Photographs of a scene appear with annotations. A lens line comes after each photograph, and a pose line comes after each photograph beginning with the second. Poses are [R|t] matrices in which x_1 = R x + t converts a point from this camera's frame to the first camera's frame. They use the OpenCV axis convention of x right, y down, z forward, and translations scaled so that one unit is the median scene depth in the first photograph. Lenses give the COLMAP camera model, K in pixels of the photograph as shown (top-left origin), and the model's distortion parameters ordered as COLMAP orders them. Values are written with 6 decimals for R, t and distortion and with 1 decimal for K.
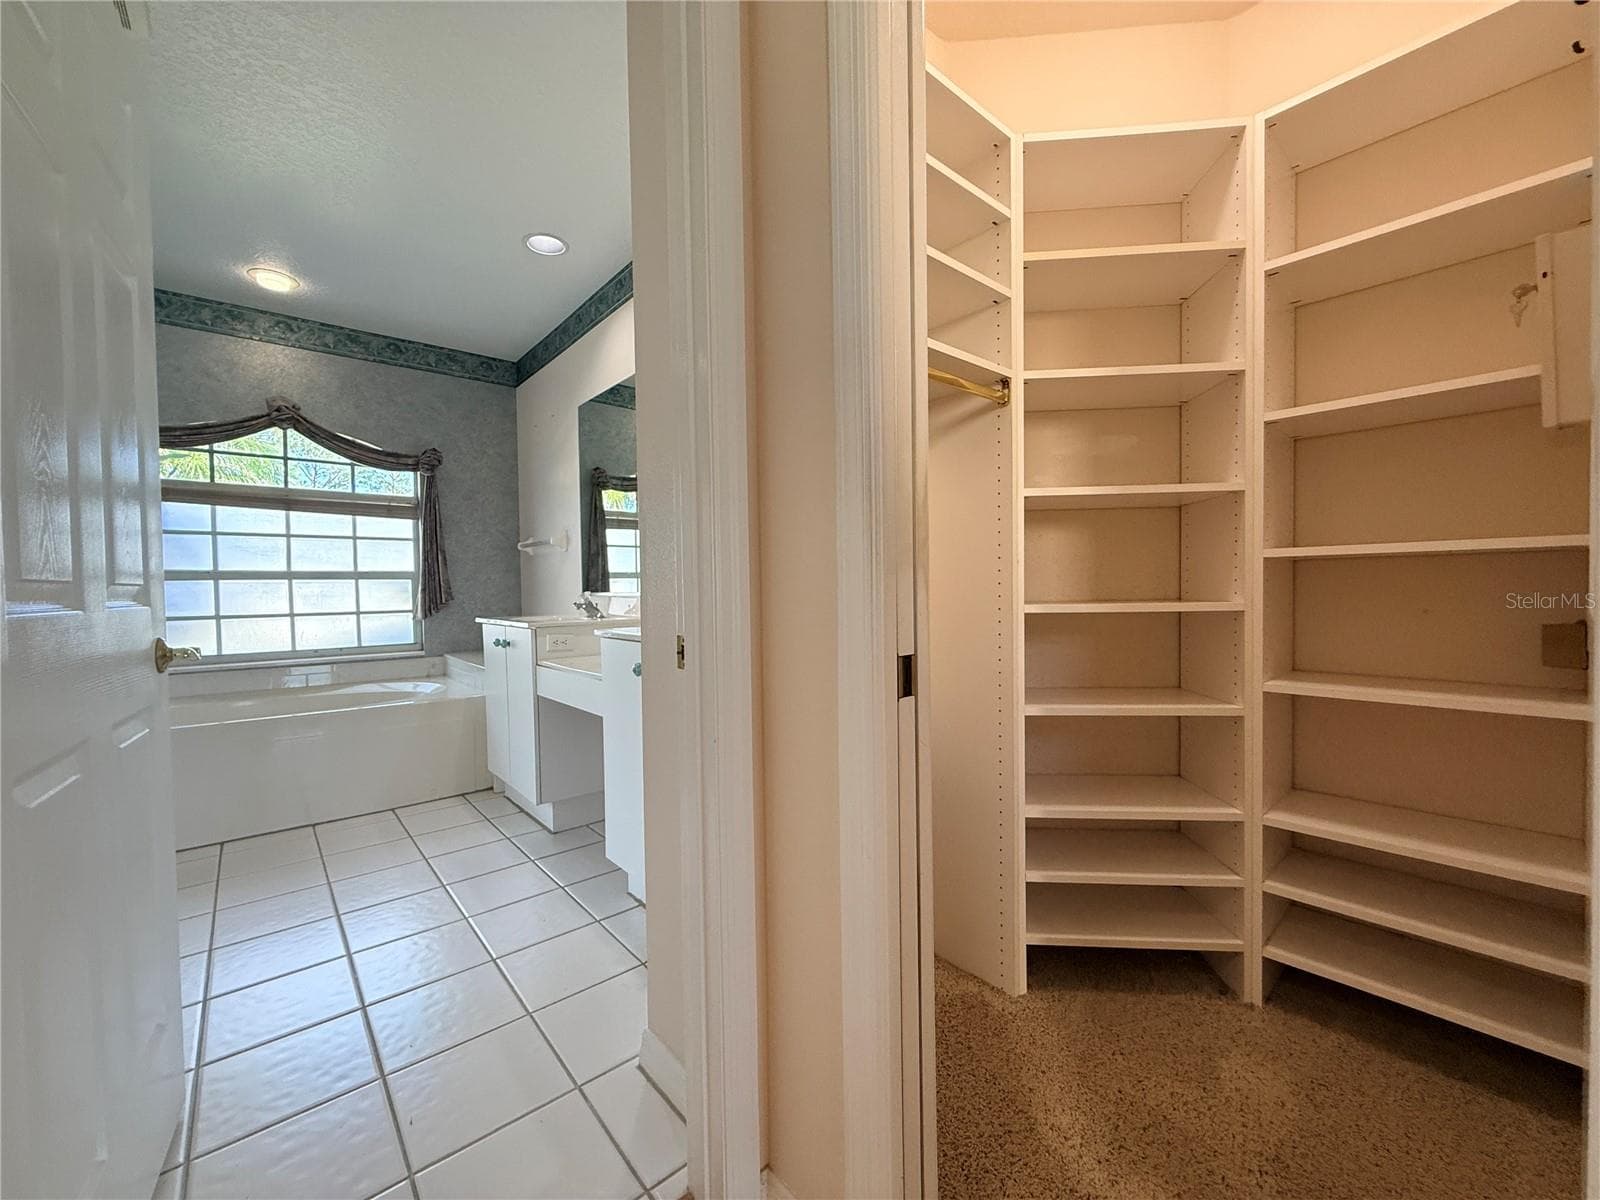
lens RADIAL K [[636.5, 0, 794.7], [0, 636.5, 599.6], [0, 0, 1]] dist [-0.002744, 0.000221]
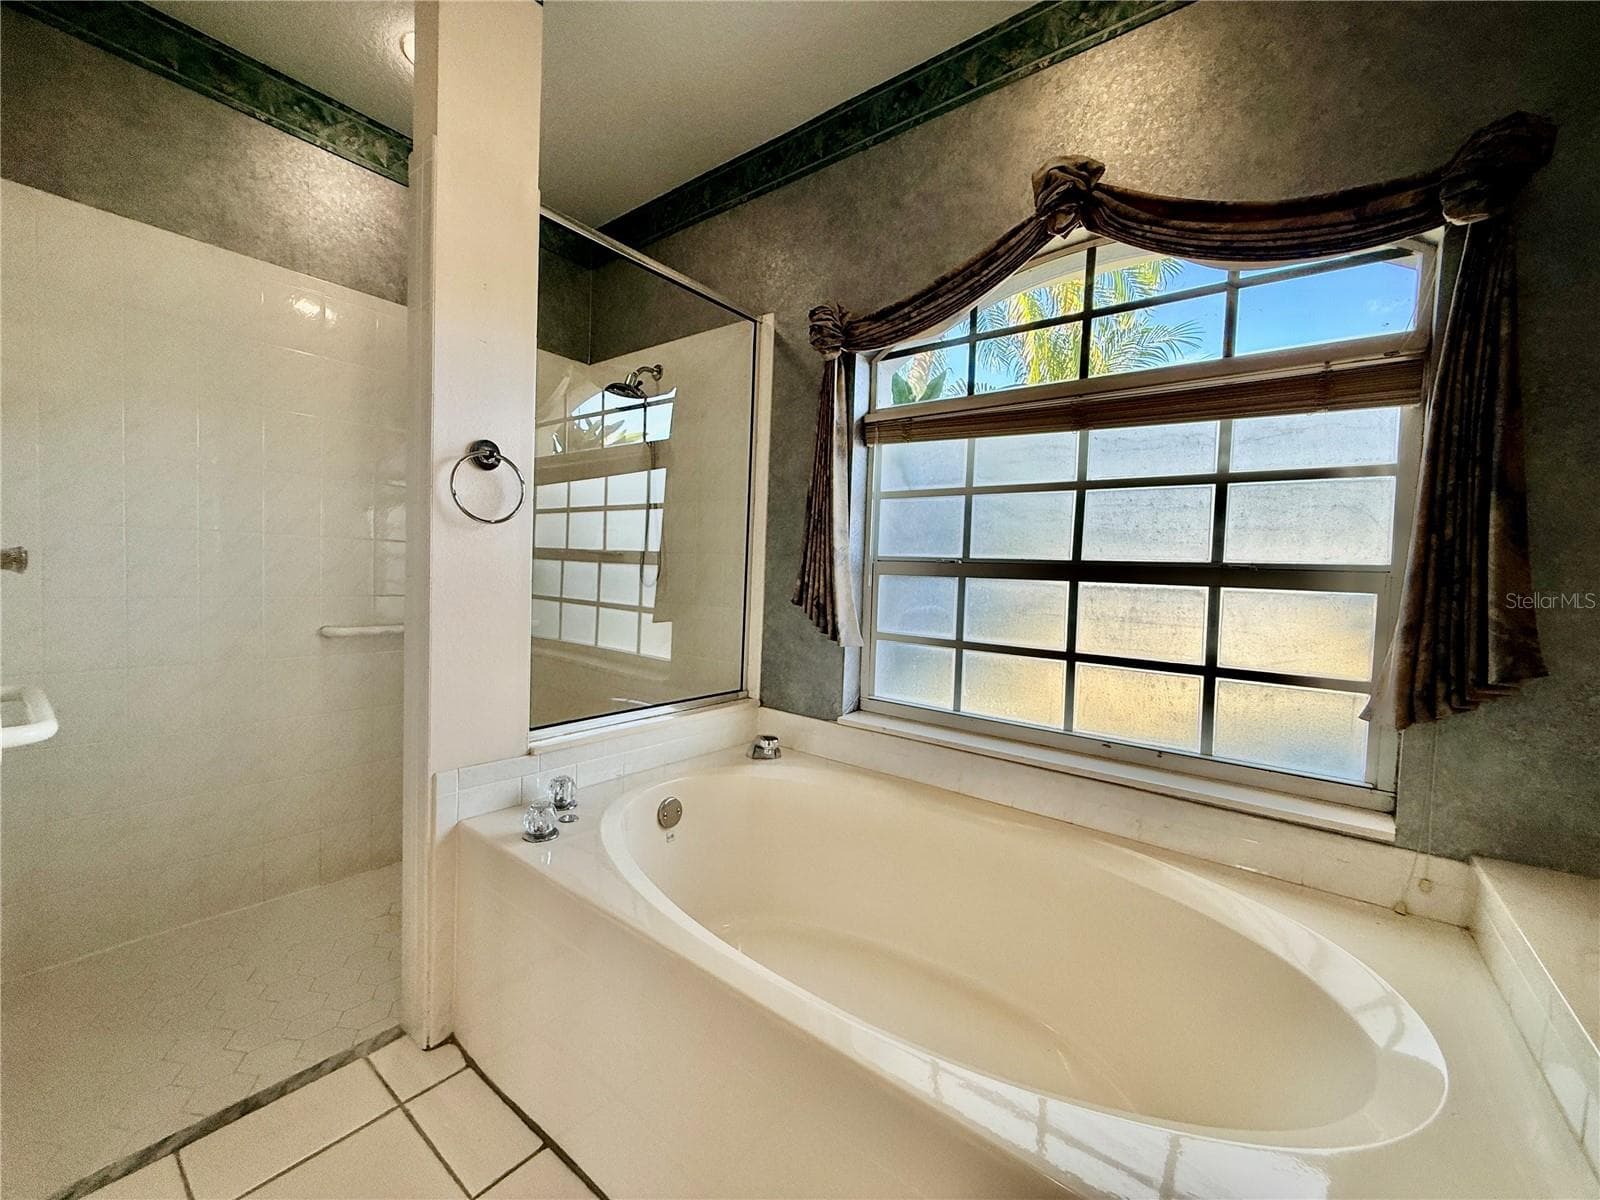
lens RADIAL K [[636.5, 0, 803.2], [0, 636.5, 600.5], [0, 0, 1]] dist [-0.002744, 0.000221]
pose [[0.190550, 0.073354, -0.978933, -0.378884], [-0.053914, 0.996481, 0.064174, -0.035507], [0.980196, 0.040550, 0.193834, 0.721078]]
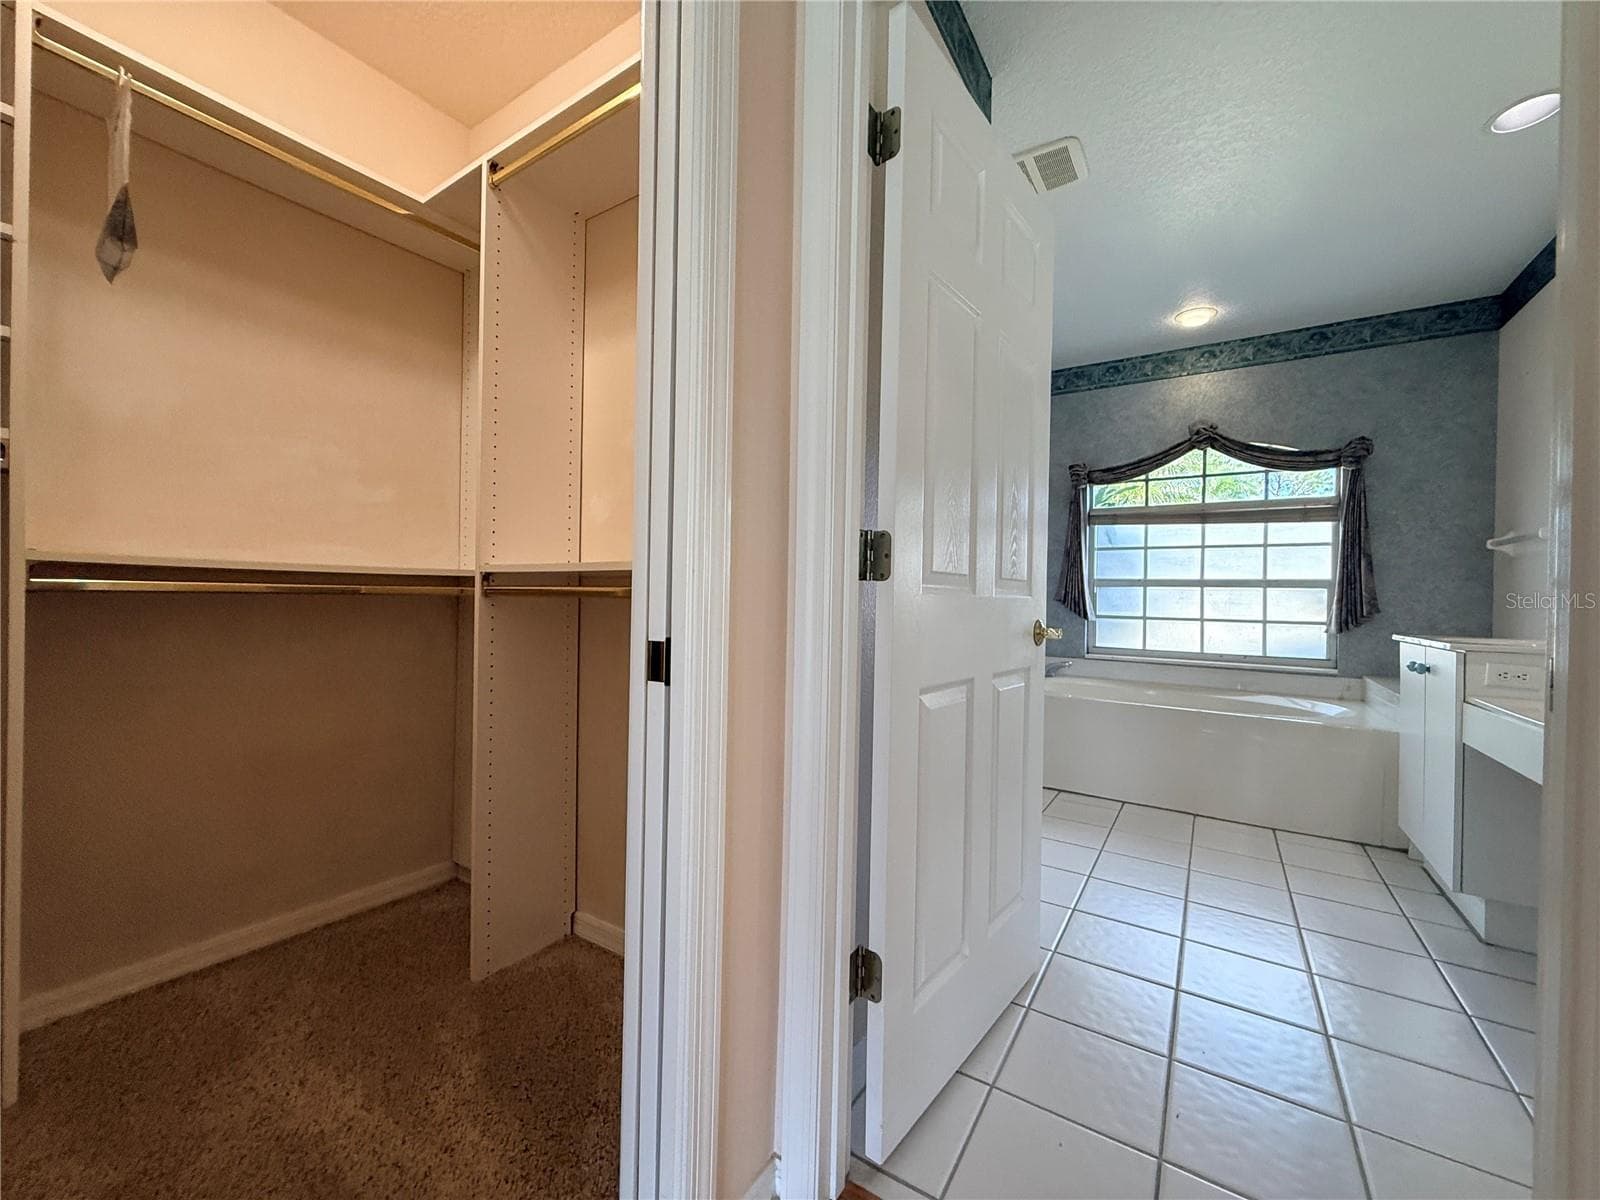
lens RADIAL K [[636.5, 0, 800.7], [0, 636.5, 600.9], [0, 0, 1]] dist [-0.002744, 0.000221]
pose [[0.278066, 0.025968, -0.960211, 0.059404], [-0.044739, 0.998900, 0.014058, 0.007442], [0.959519, 0.039050, 0.278922, 0.039682]]
